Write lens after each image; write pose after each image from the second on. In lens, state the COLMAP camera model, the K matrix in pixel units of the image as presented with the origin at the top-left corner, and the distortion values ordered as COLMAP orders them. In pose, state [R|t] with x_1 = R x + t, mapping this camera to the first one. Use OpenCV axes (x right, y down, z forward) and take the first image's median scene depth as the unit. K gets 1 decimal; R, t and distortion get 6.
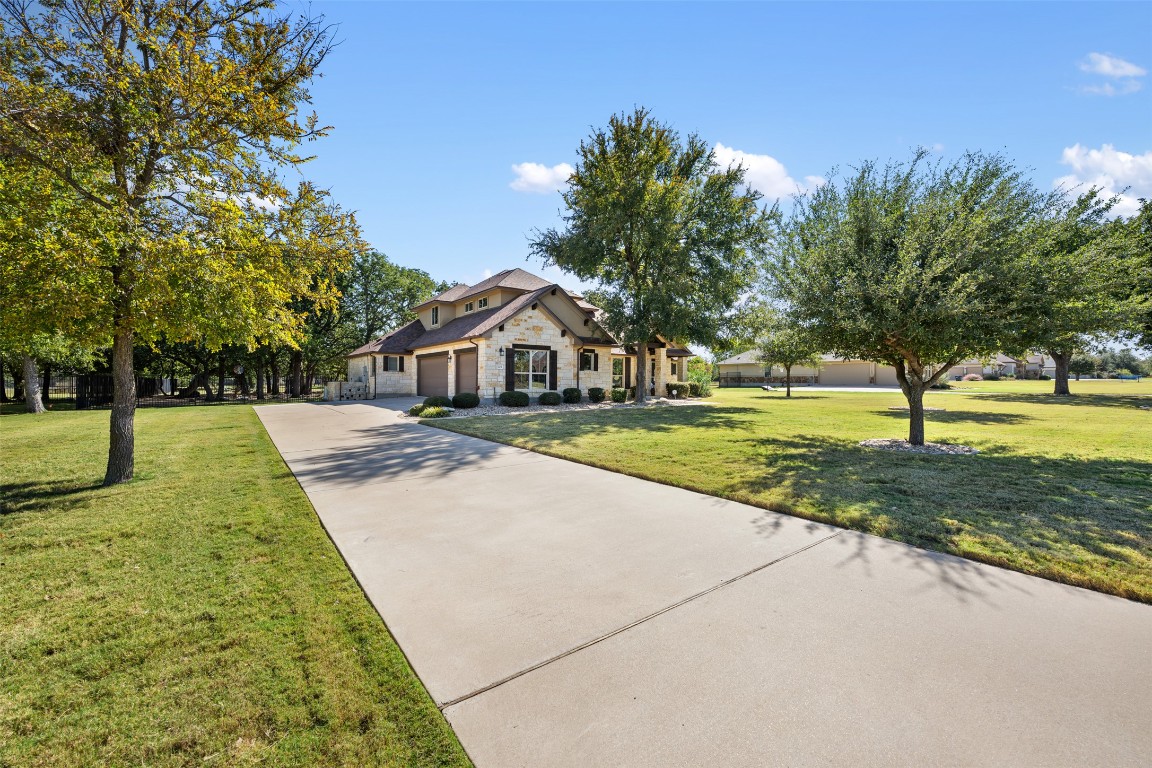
lens RADIAL K [[458.3, 0, 580.3], [0, 458.3, 388.5], [0, 0, 1]] dist [-0.001412, -0.000396]
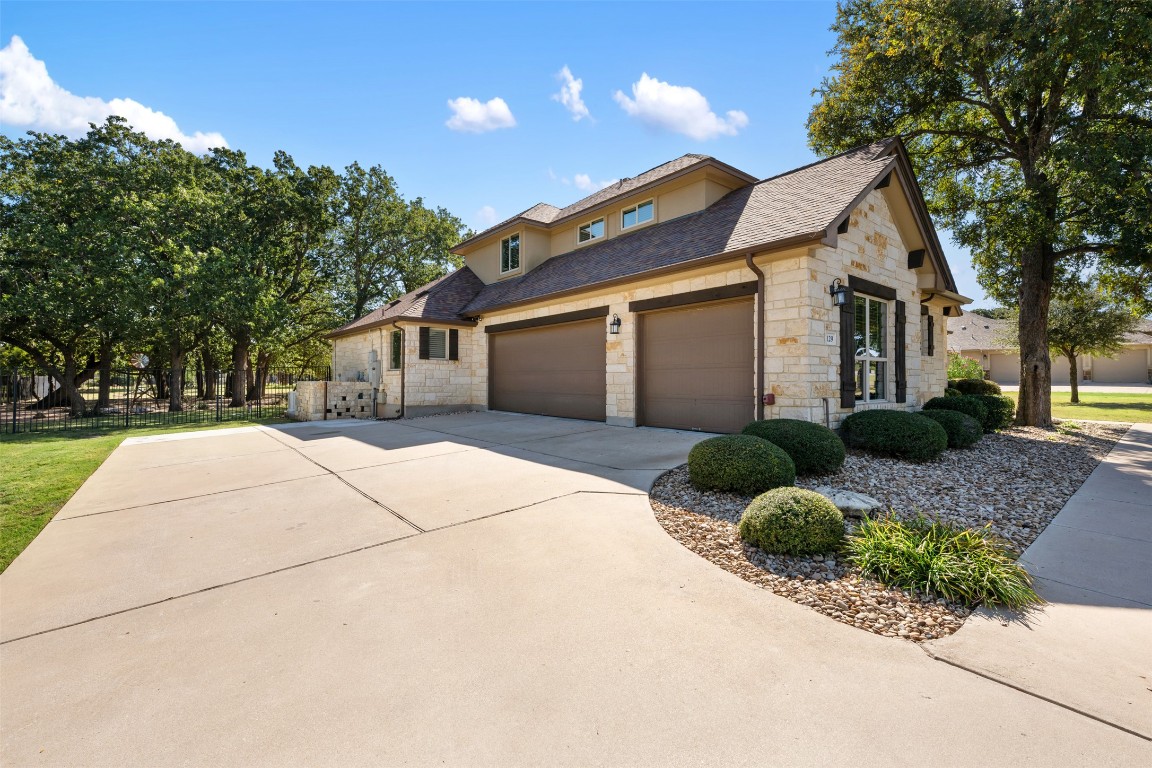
lens RADIAL K [[490.8, 0, 578.1], [0, 490.8, 377.8], [0, 0, 1]] dist [-0.000075, 0.000049]
pose [[0.999222, -0.003065, 0.039316, -0.293496], [0.003680, 0.999872, -0.015592, -0.009955], [-0.039263, 0.015725, 0.999105, 0.495851]]
